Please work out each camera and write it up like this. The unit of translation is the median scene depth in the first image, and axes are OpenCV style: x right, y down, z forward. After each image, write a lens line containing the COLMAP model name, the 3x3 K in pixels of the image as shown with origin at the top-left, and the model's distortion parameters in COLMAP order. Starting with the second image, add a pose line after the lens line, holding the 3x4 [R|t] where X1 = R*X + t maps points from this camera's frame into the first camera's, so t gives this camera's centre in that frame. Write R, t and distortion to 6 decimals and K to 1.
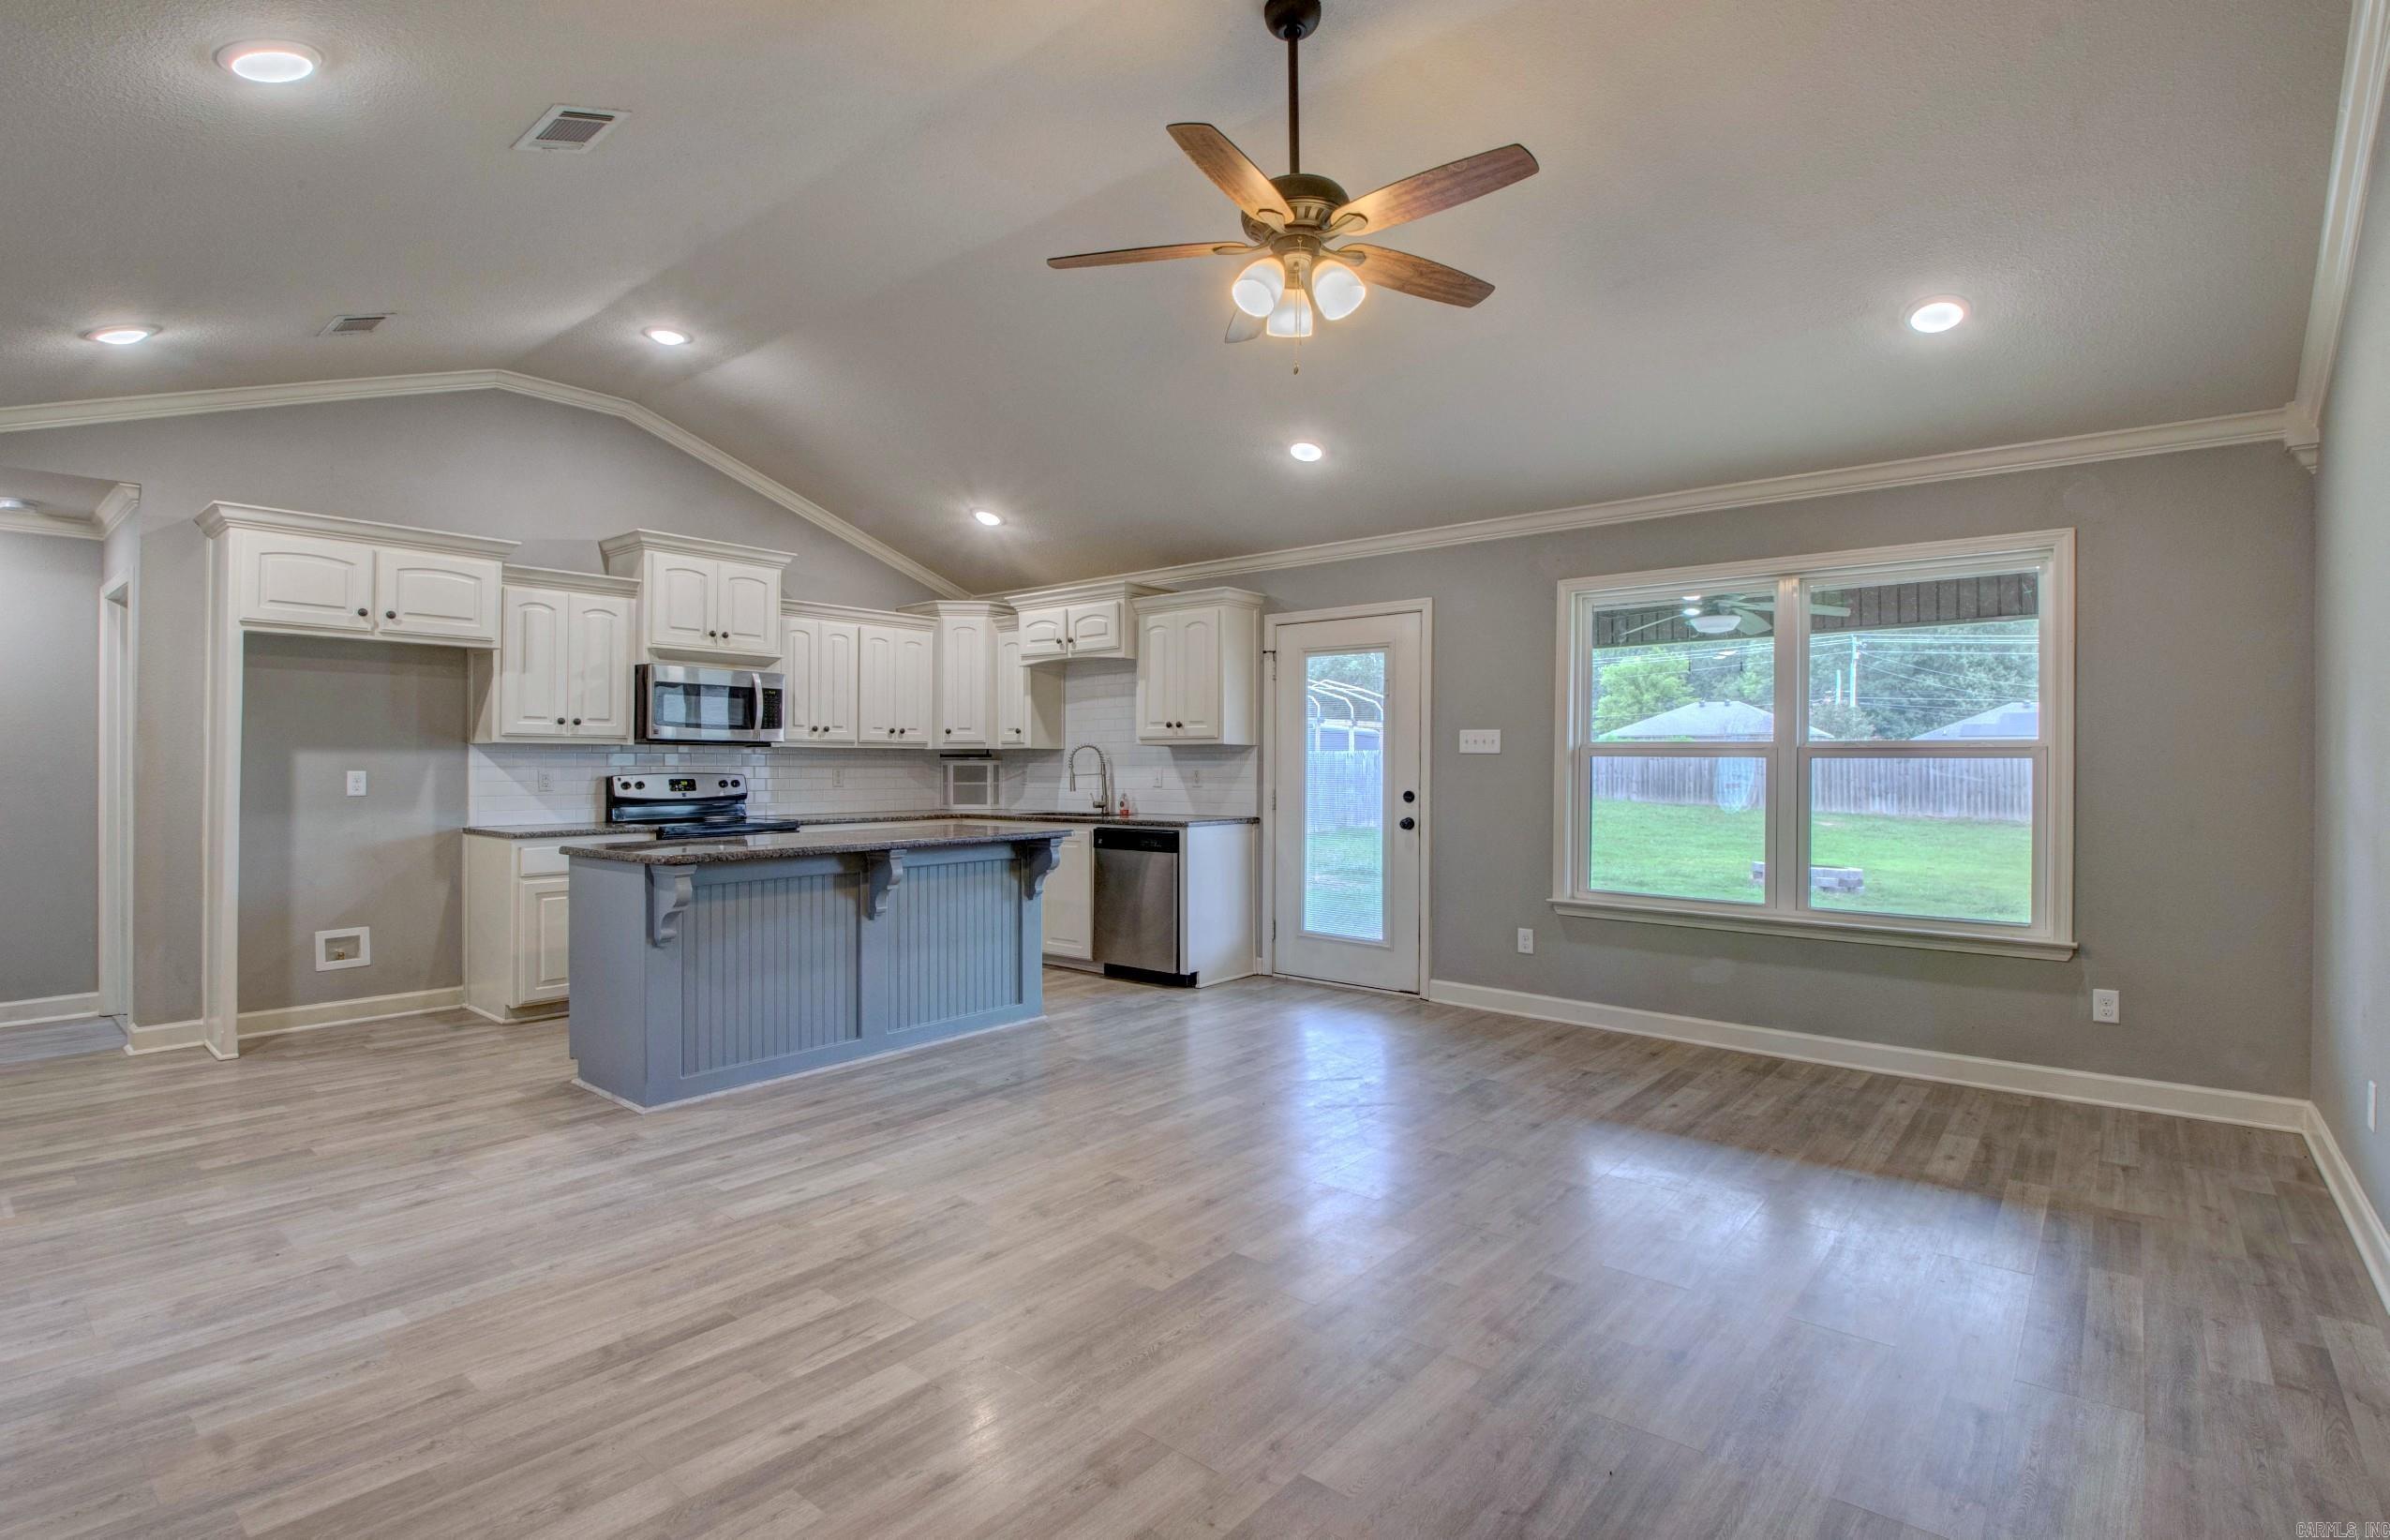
lens RADIAL K [[1113.1, 0, 1202.6], [0, 1113.1, 762.7], [0, 0, 1]] dist [-0.001945, -0.010490]
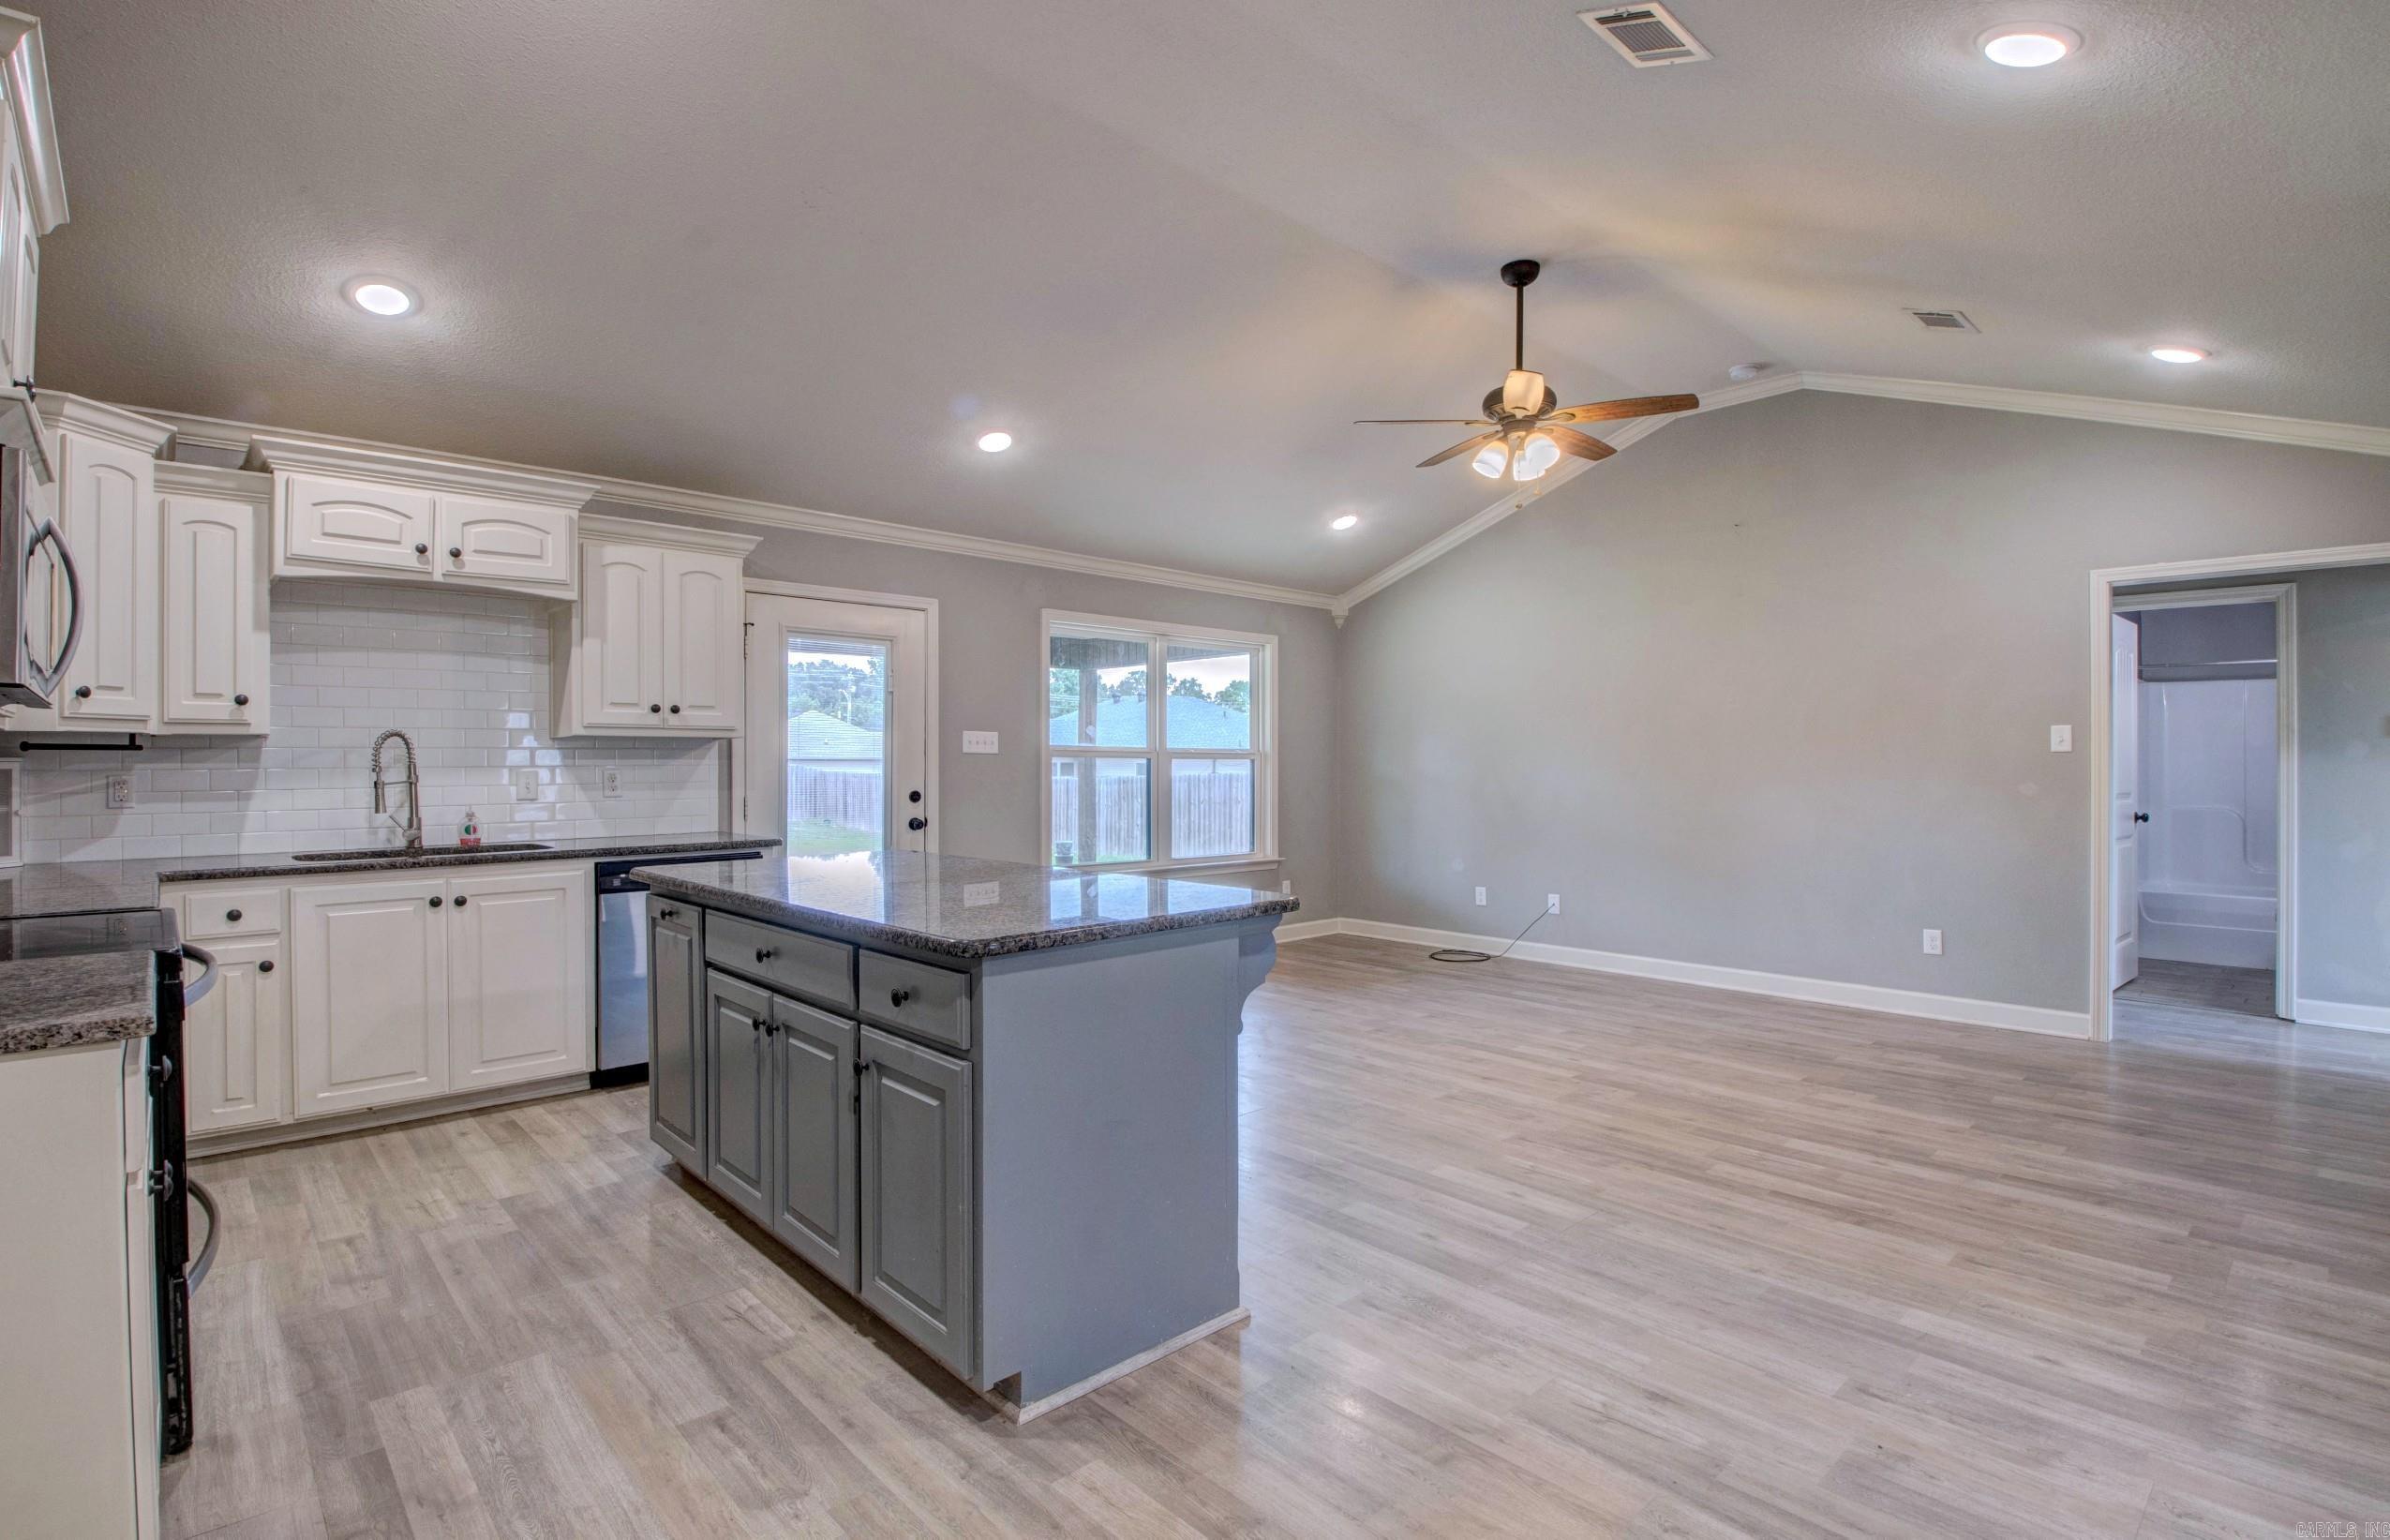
lens RADIAL K [[1113.1, 0, 1181.0], [0, 1113.1, 766.1], [0, 0, 1]] dist [-0.001945, -0.010490]
pose [[0.139275, -0.002333, 0.990251, -0.834796], [0.001280, 0.999997, 0.002176, 0.001676], [-0.990253, 0.000964, 0.139277, 0.698595]]
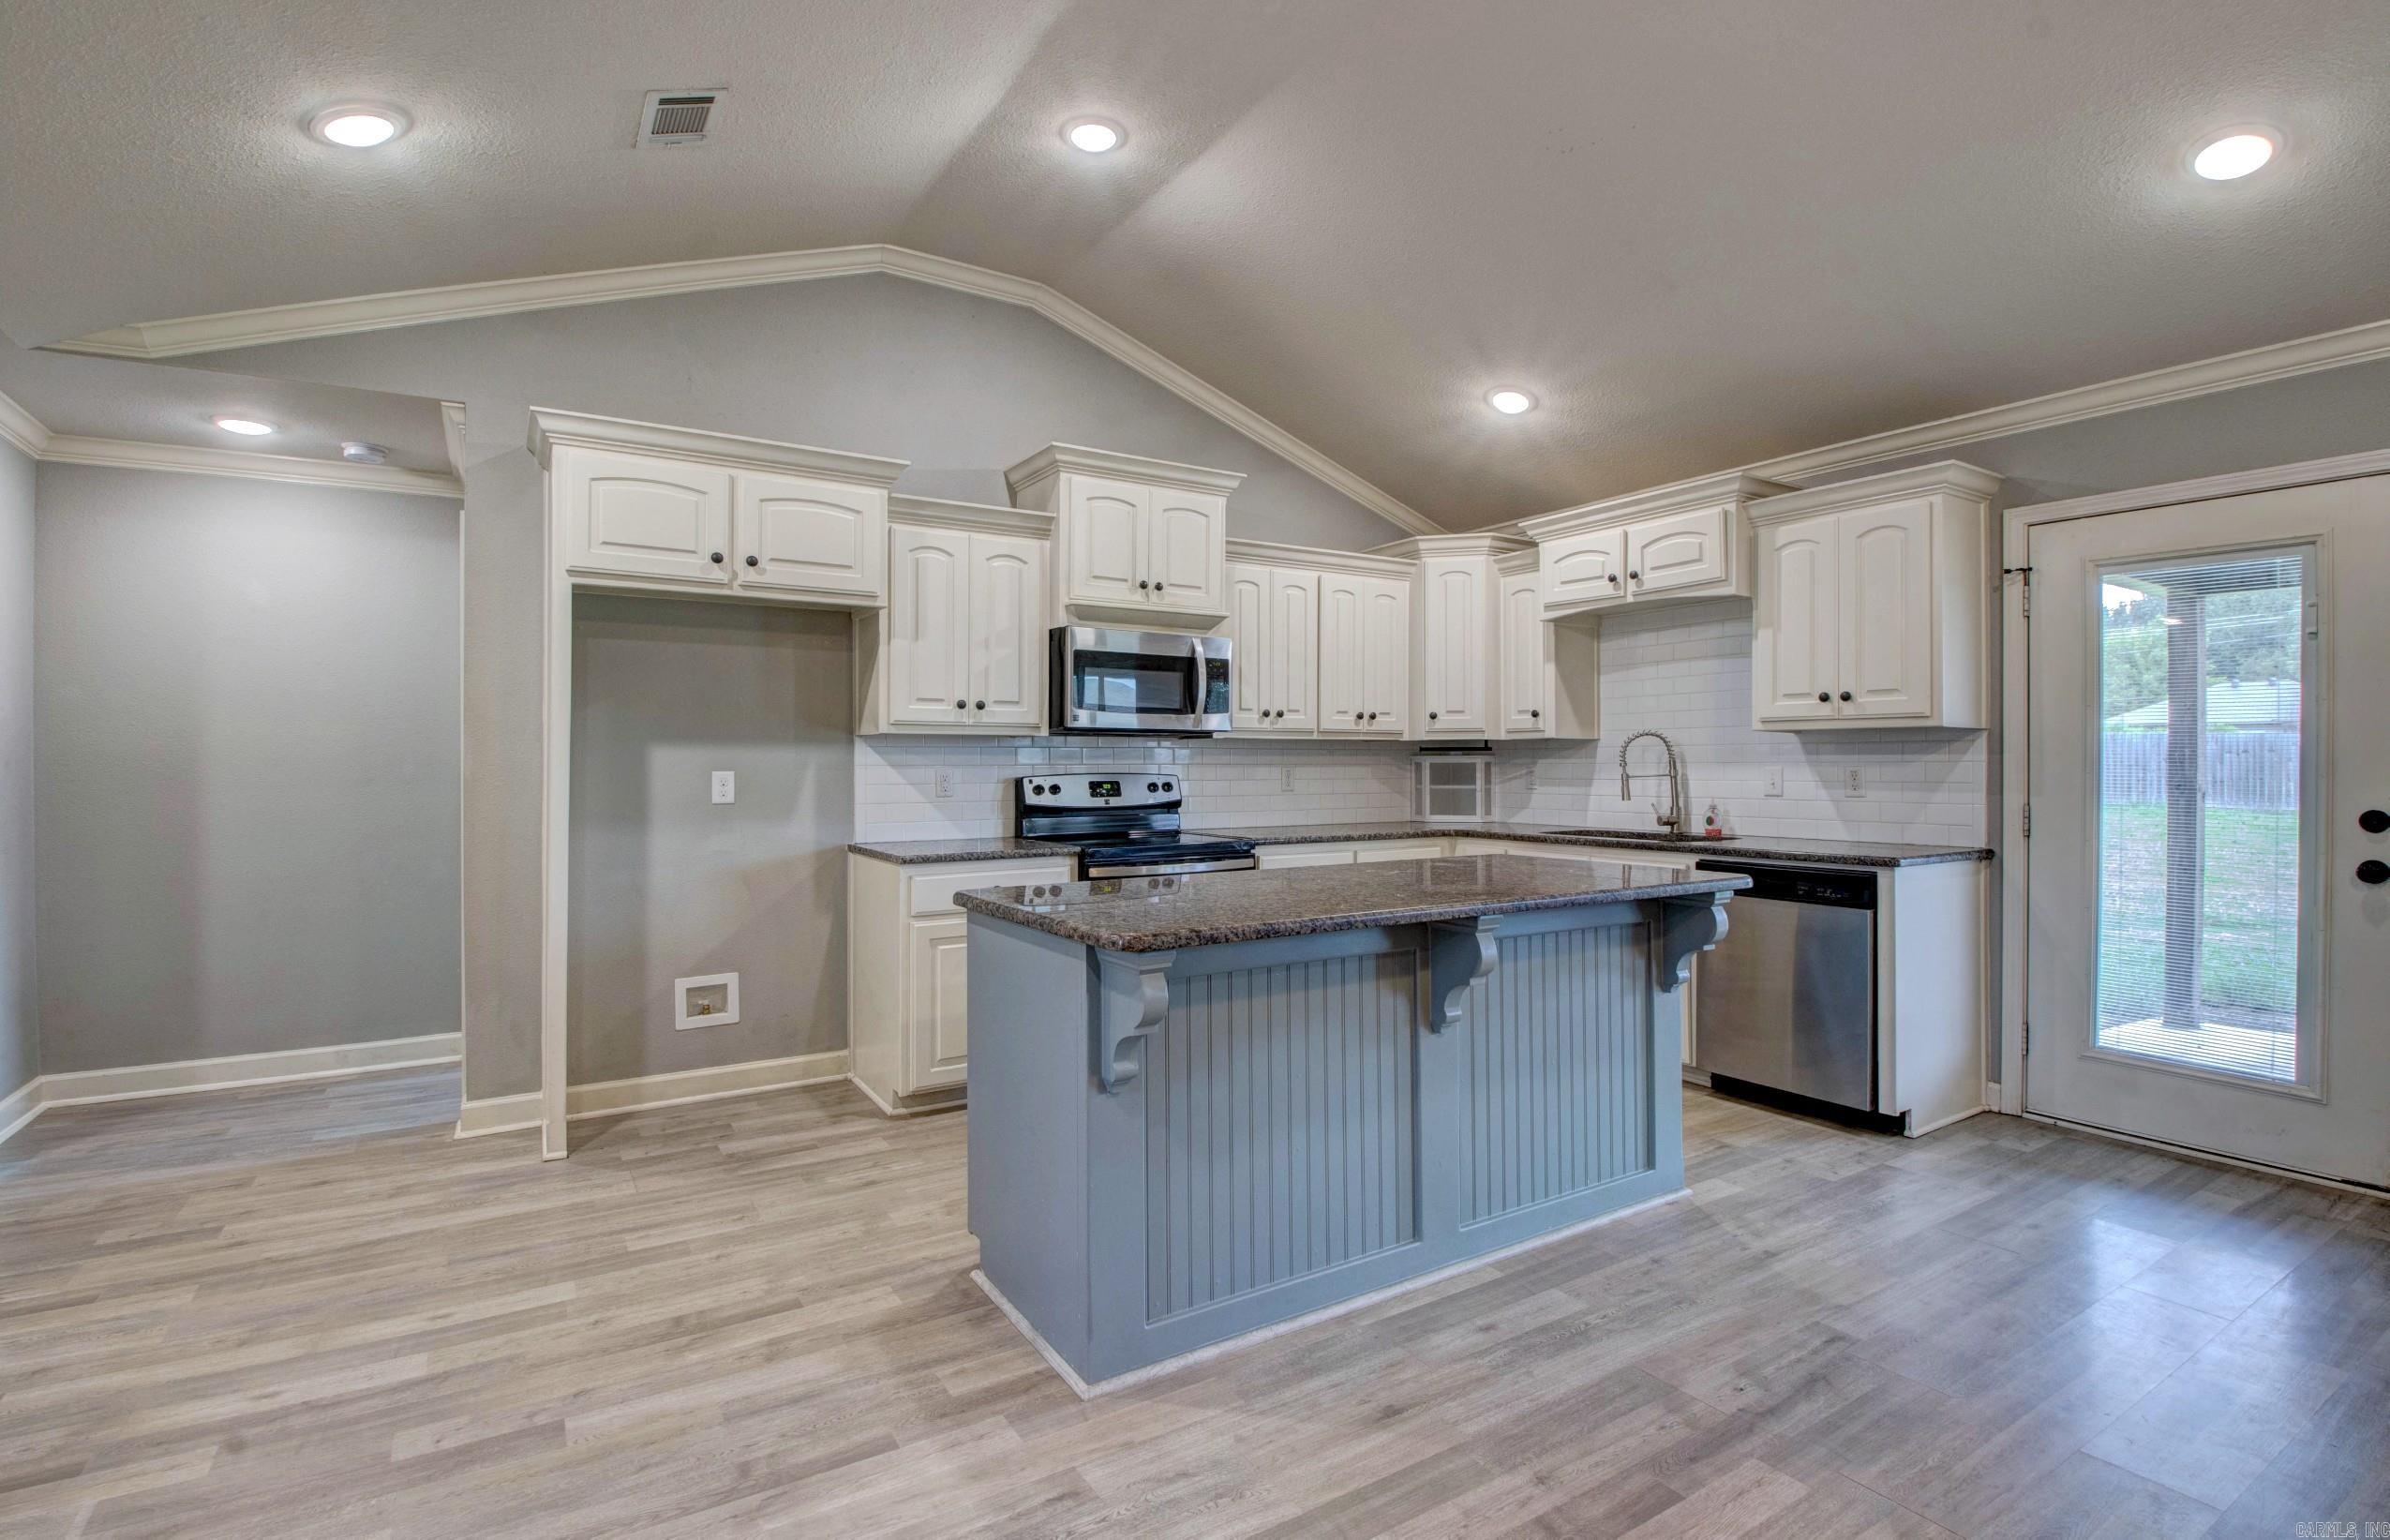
lens RADIAL K [[1113.1, 0, 1197.5], [0, 1113.1, 760.1], [0, 0, 1]] dist [-0.001945, -0.010490]
pose [[0.948797, -0.002407, -0.315878, -0.203147], [0.002490, 0.999997, -0.000143, 0.000526], [0.315877, -0.000651, 0.948800, 0.366002]]
